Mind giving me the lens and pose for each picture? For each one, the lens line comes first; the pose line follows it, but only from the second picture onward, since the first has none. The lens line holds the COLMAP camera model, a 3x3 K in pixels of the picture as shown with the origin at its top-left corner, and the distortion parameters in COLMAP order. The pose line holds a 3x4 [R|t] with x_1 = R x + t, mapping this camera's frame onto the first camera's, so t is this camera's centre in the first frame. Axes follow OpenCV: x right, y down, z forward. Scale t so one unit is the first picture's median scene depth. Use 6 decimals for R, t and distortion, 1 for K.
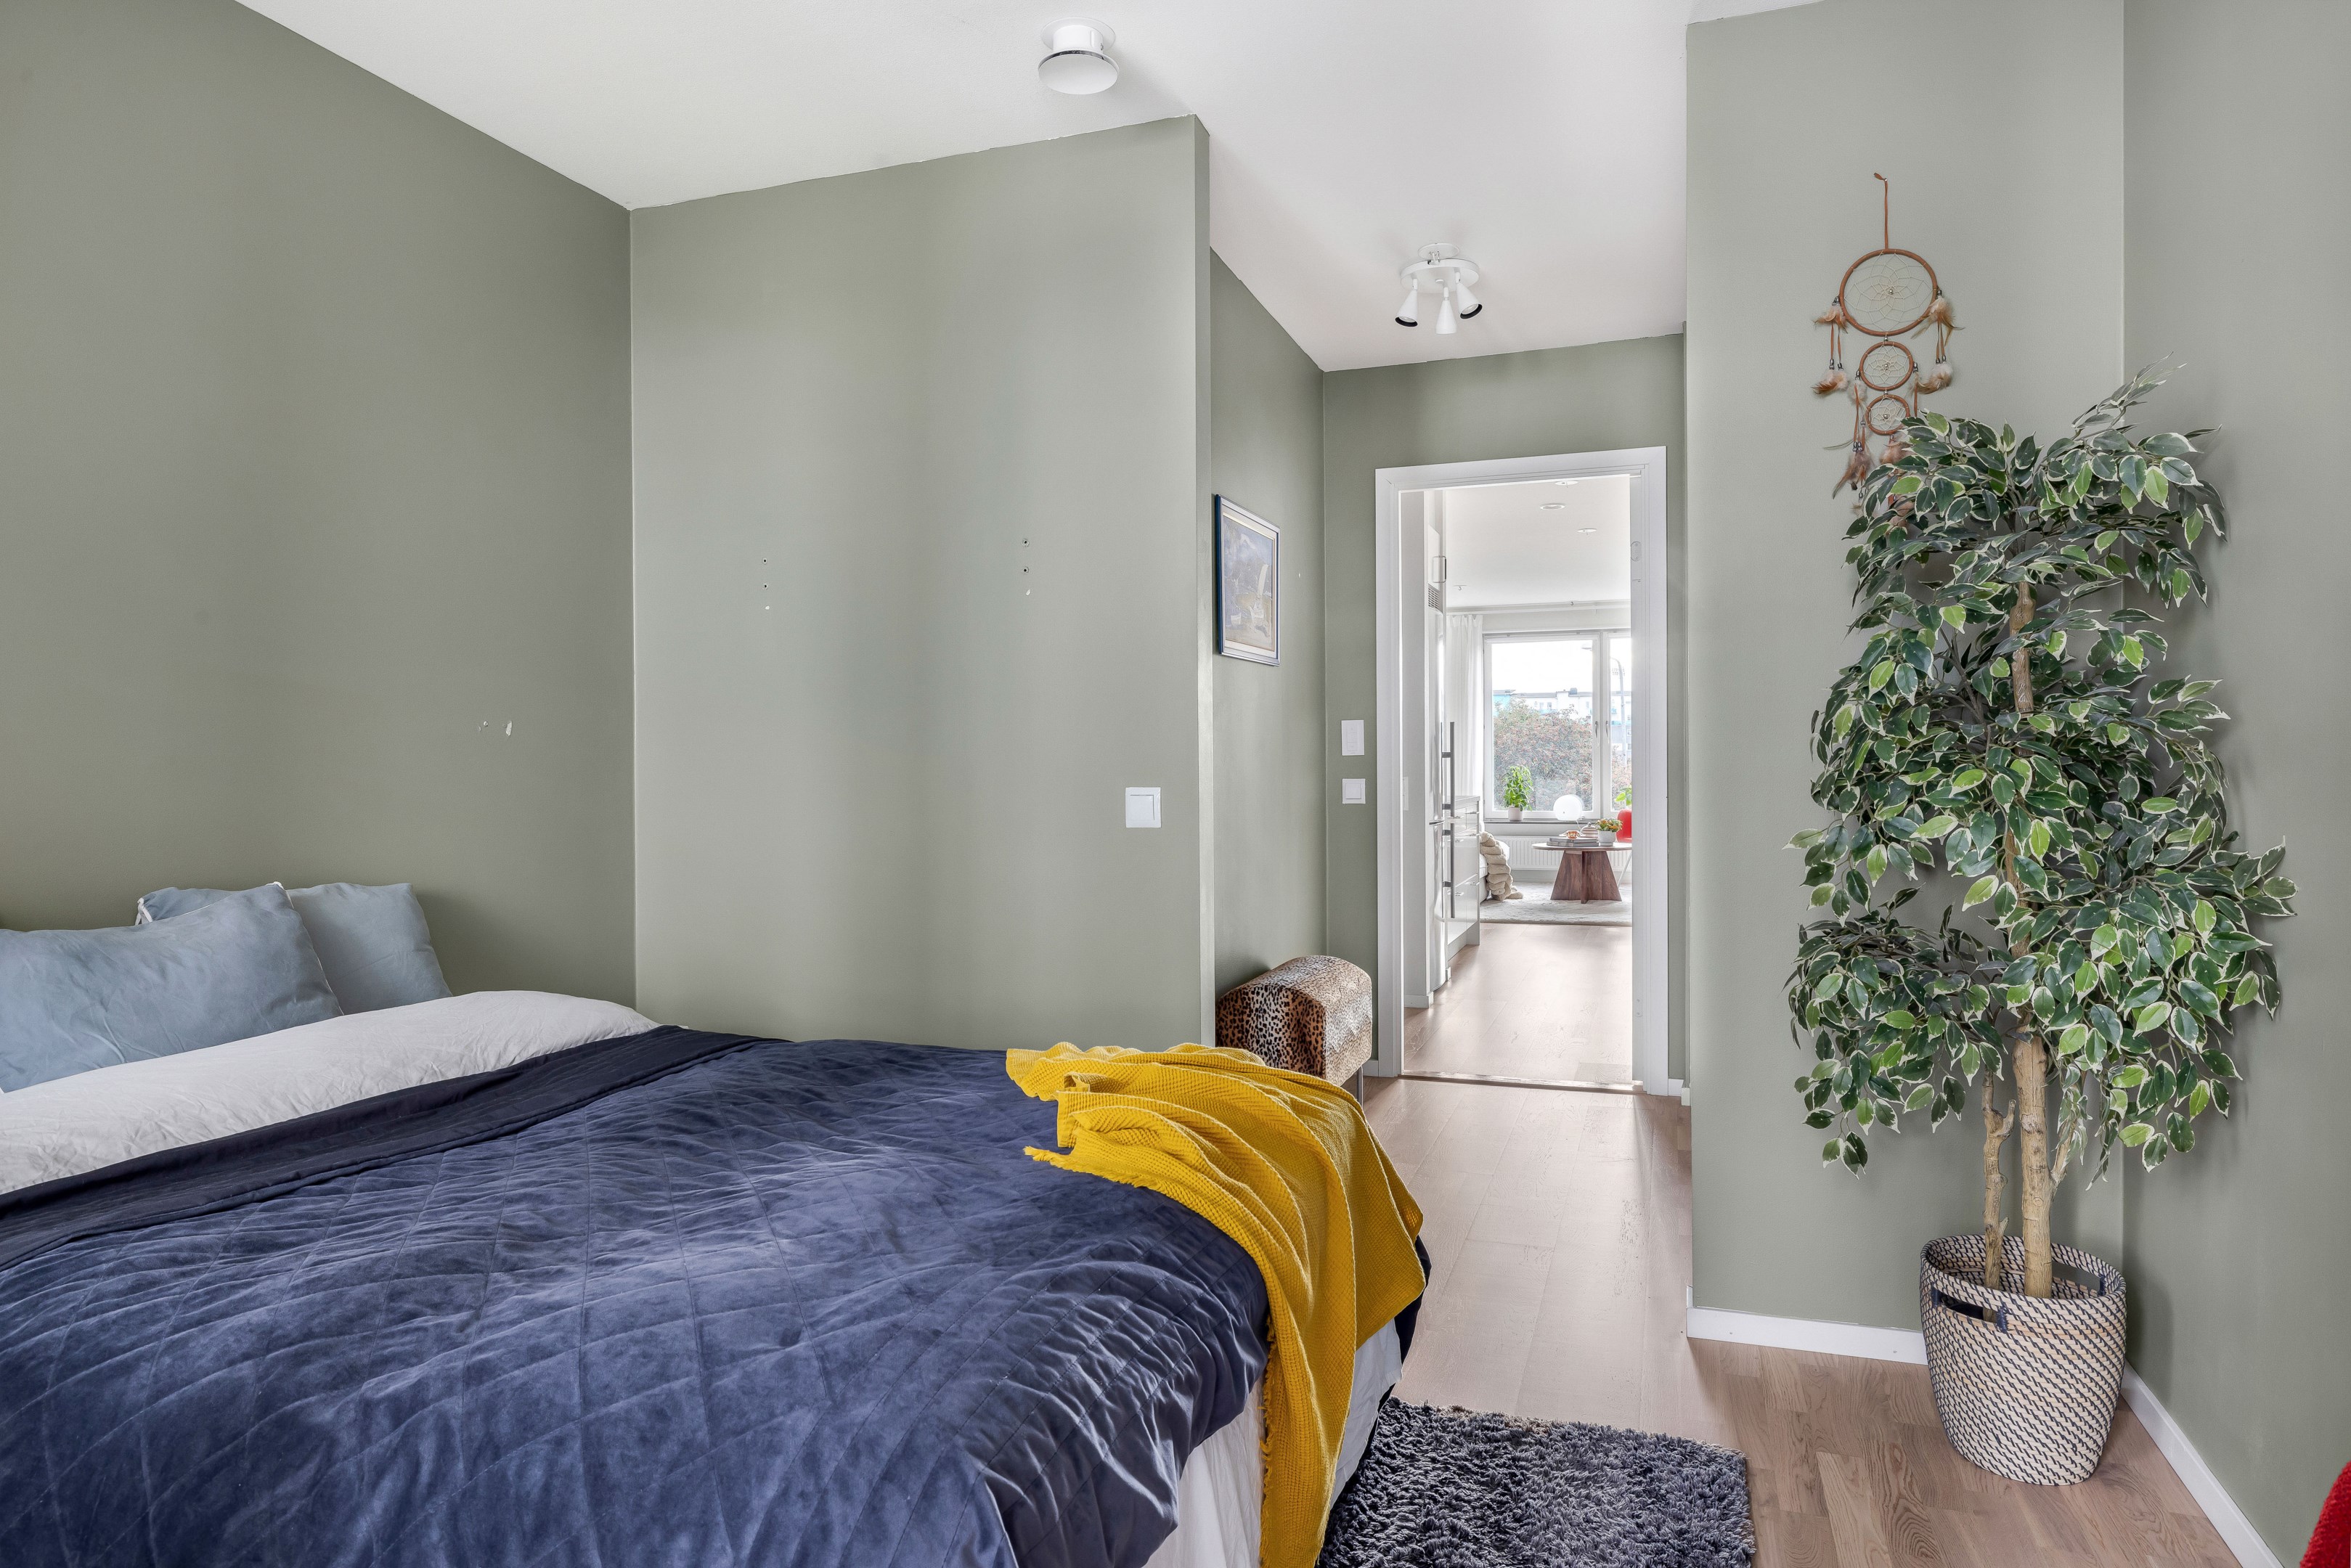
lens RADIAL K [[1411.8, 0, 1190.2], [0, 1411.8, 761.8], [0, 0, 1]] dist [-0.001913, -0.001682]
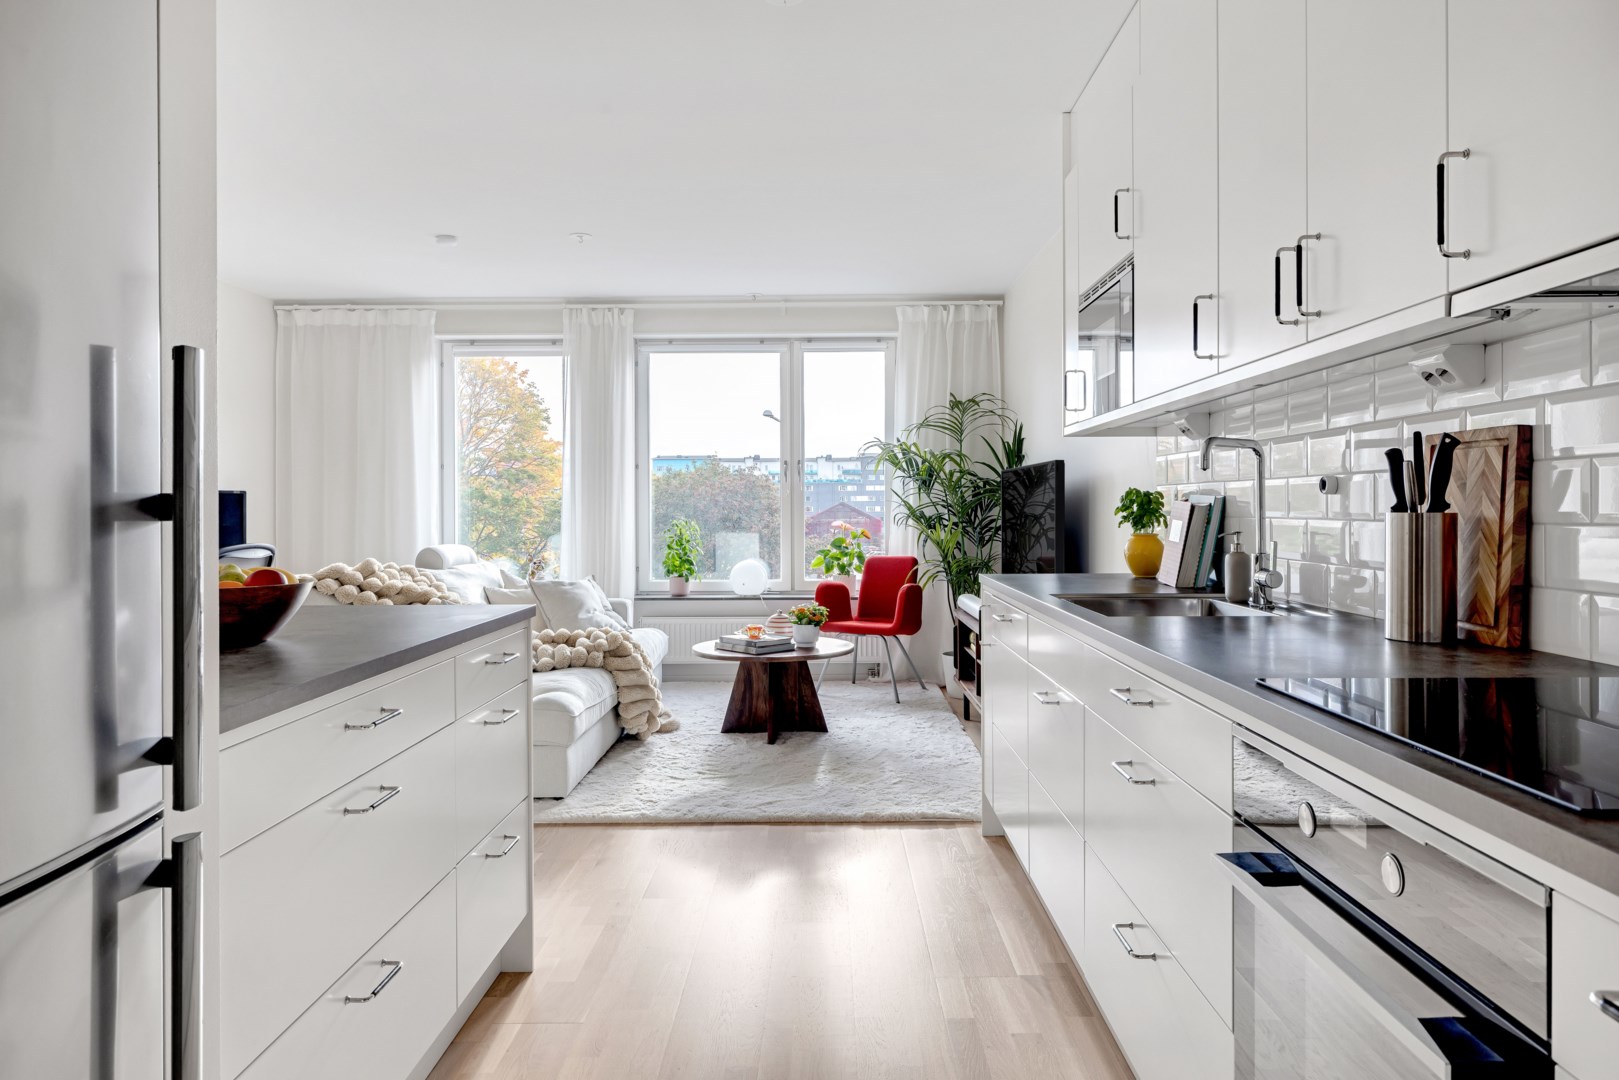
lens RADIAL K [[1033.1, 0, 802.8], [0, 1033.1, 531.0], [0, 0, 1]] dist [0.000861, 0.000449]
pose [[0.952649, -0.012669, 0.303808, 0.146384], [0.006901, 0.999775, 0.020054, -0.001765], [-0.303993, -0.017008, 0.952522, 0.534585]]
